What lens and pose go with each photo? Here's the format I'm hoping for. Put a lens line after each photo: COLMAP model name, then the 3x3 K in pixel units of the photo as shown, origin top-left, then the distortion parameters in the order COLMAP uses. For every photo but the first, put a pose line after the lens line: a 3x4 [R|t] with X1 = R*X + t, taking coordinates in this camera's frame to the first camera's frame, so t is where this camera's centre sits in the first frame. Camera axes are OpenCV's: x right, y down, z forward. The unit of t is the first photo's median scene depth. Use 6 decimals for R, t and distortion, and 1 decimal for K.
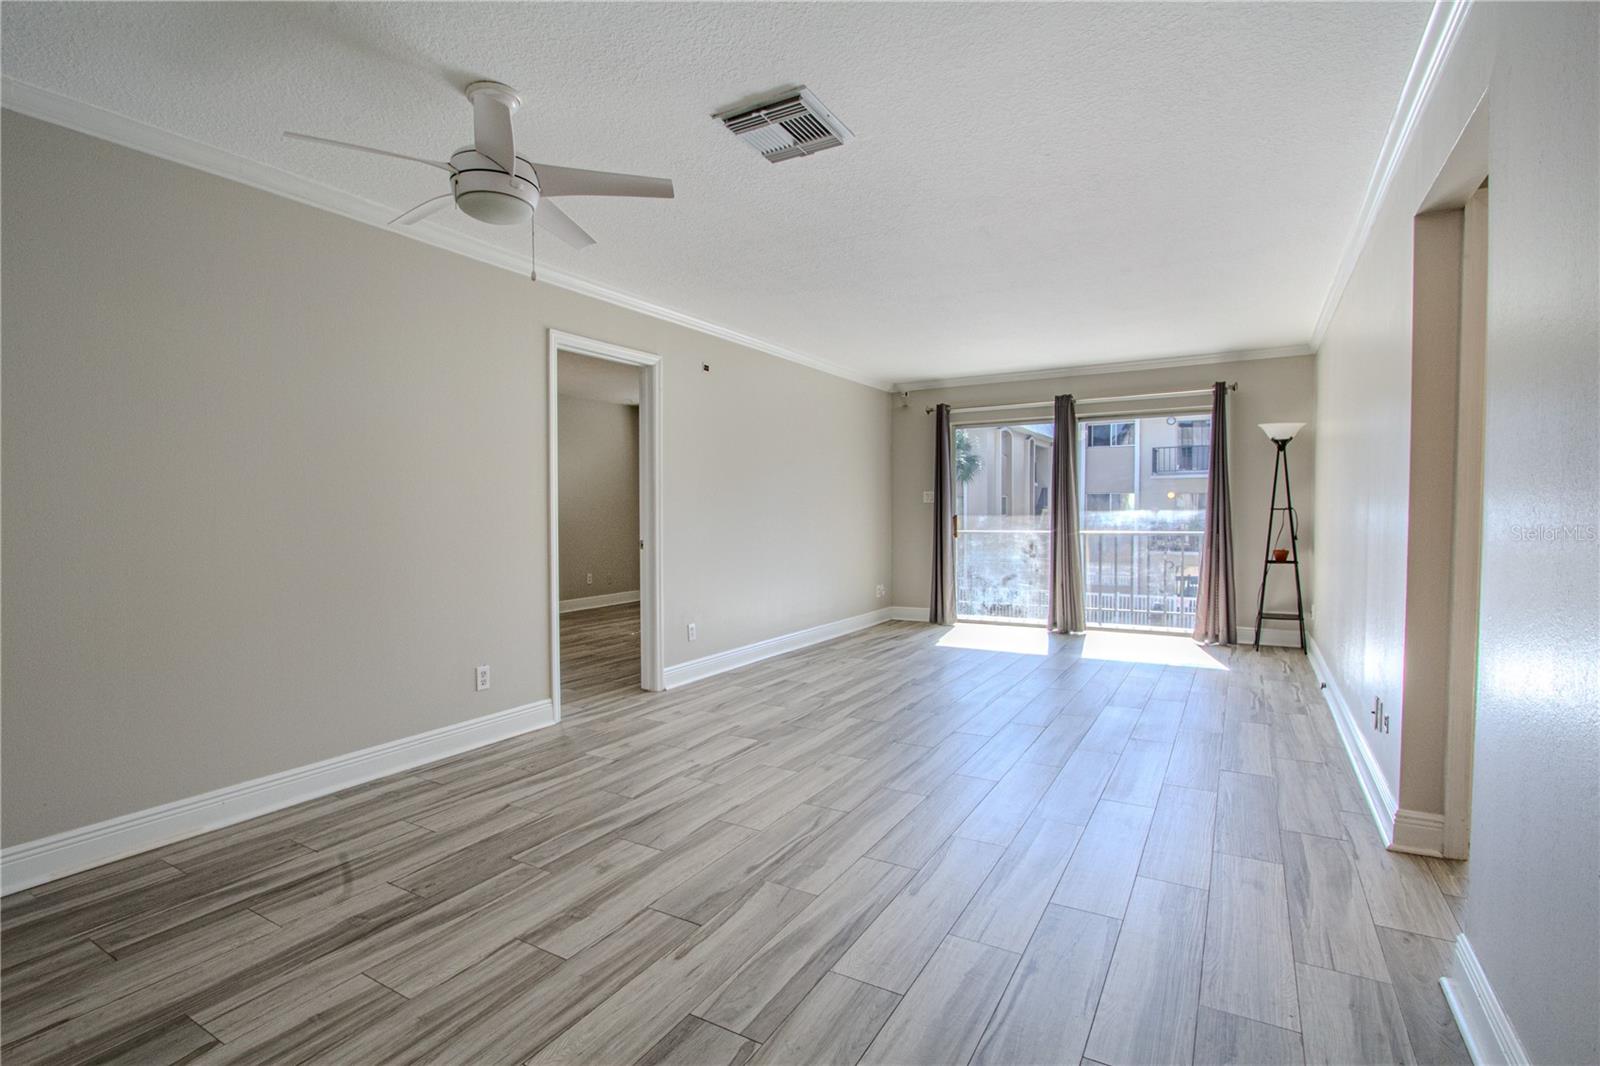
lens RADIAL K [[764.1, 0, 803.7], [0, 764.1, 535.7], [0, 0, 1]] dist [-0.013617, 0.000227]
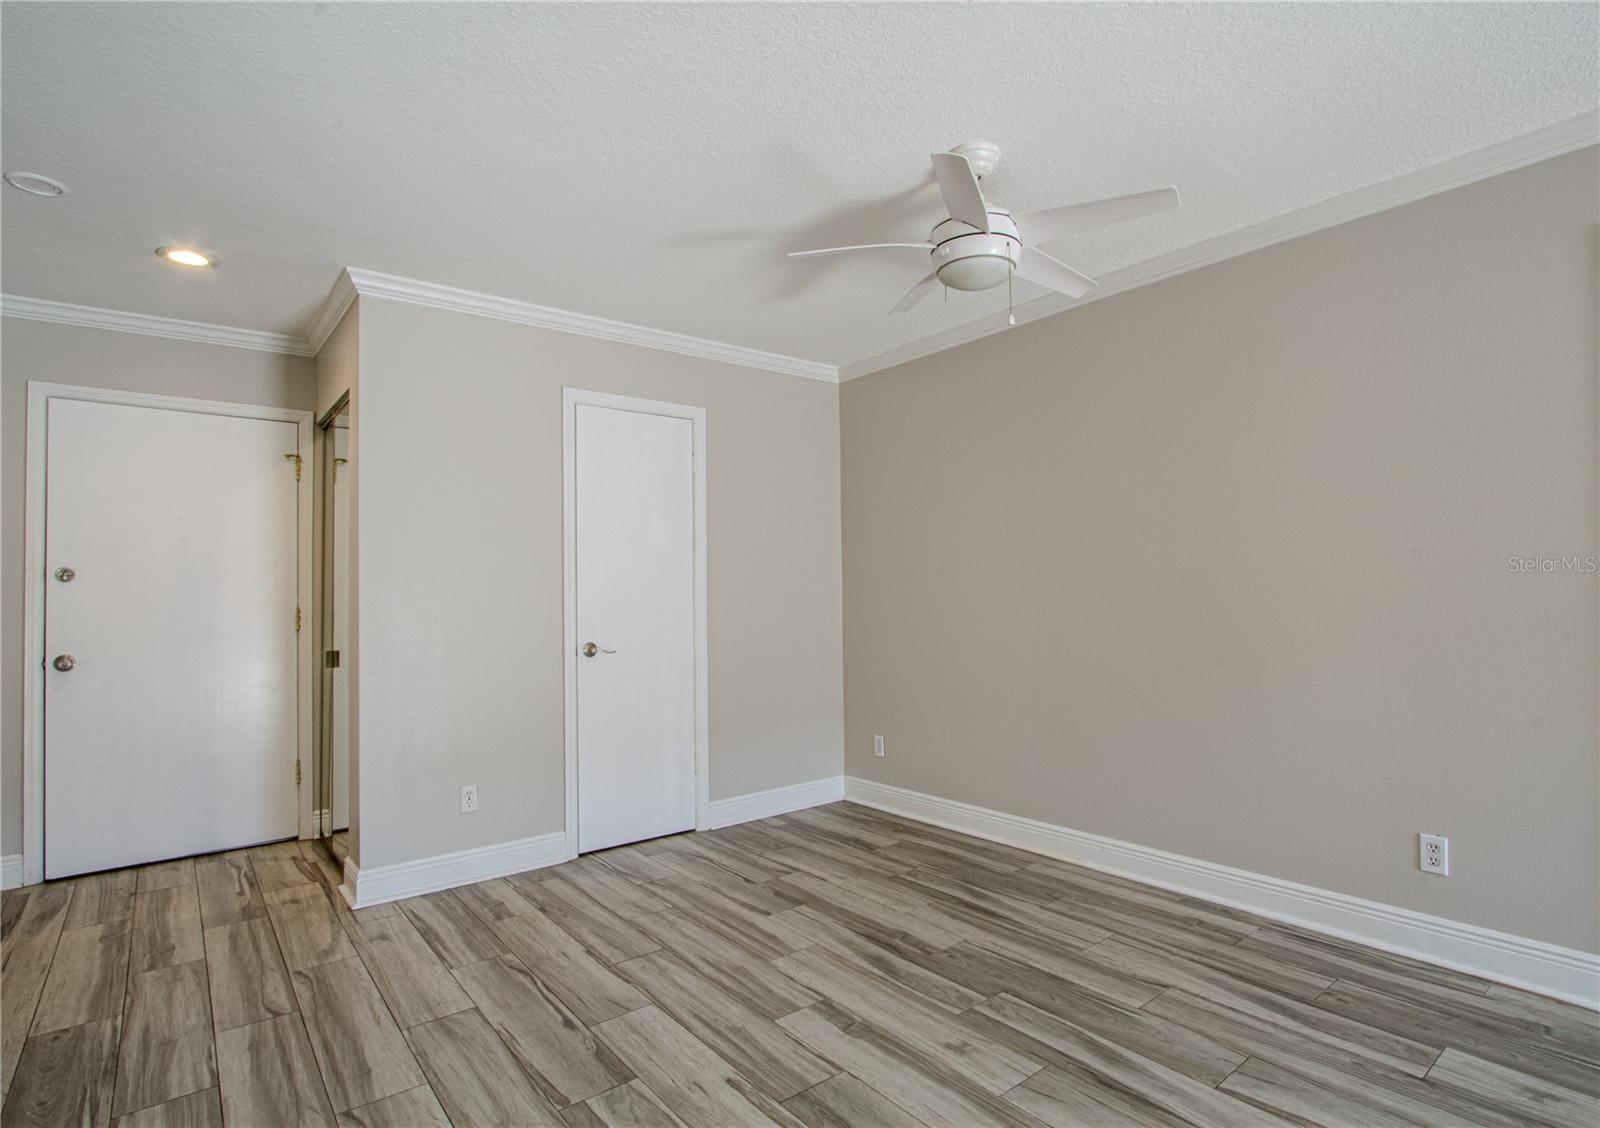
lens RADIAL K [[803.0, 0, 798.2], [0, 803.0, 569.5], [0, 0, 1]] dist [-0.006713, -0.001893]
pose [[-0.367123, -0.015464, -0.930044, 0.481275], [-0.010873, 0.999865, -0.012334, -0.041427], [0.930109, 0.005584, -0.367242, 0.947623]]
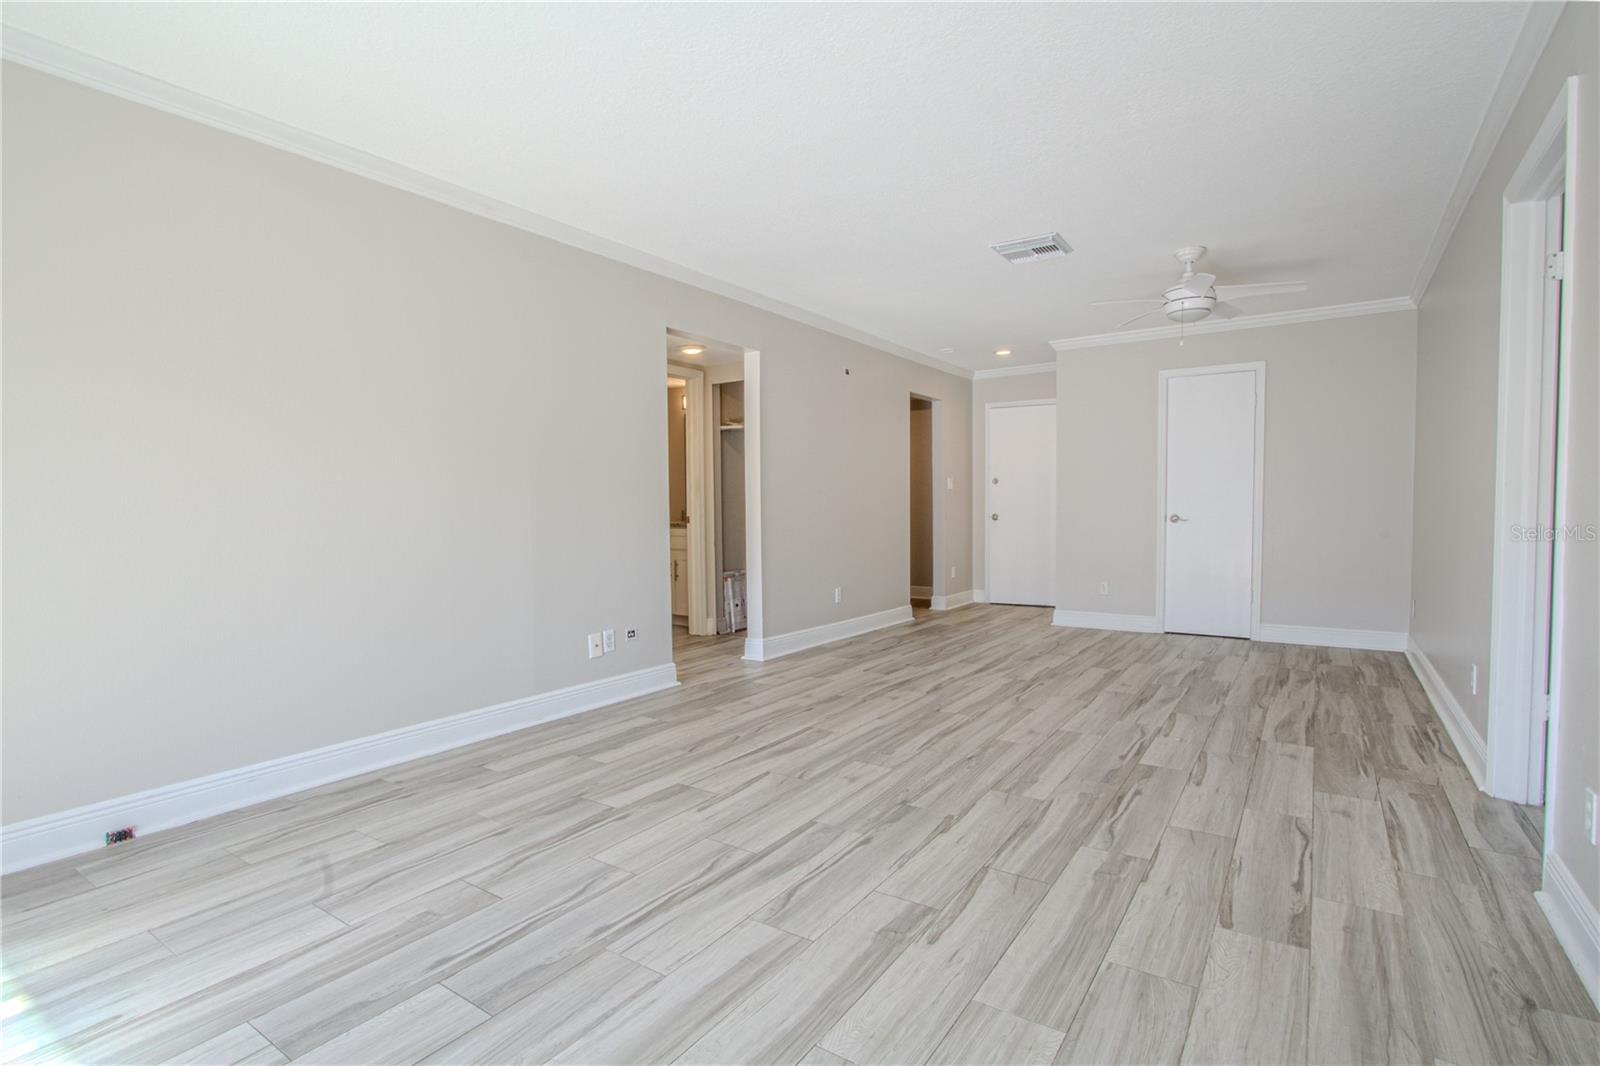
lens RADIAL K [[764.1, 0, 800.0], [0, 764.1, 535.4], [0, 0, 1]] dist [-0.013617, 0.000227]
pose [[-0.997595, 0.011552, 0.068343, 0.311523], [0.016373, 0.997385, 0.070399, -0.046742], [-0.067350, 0.071349, -0.995175, 2.325893]]
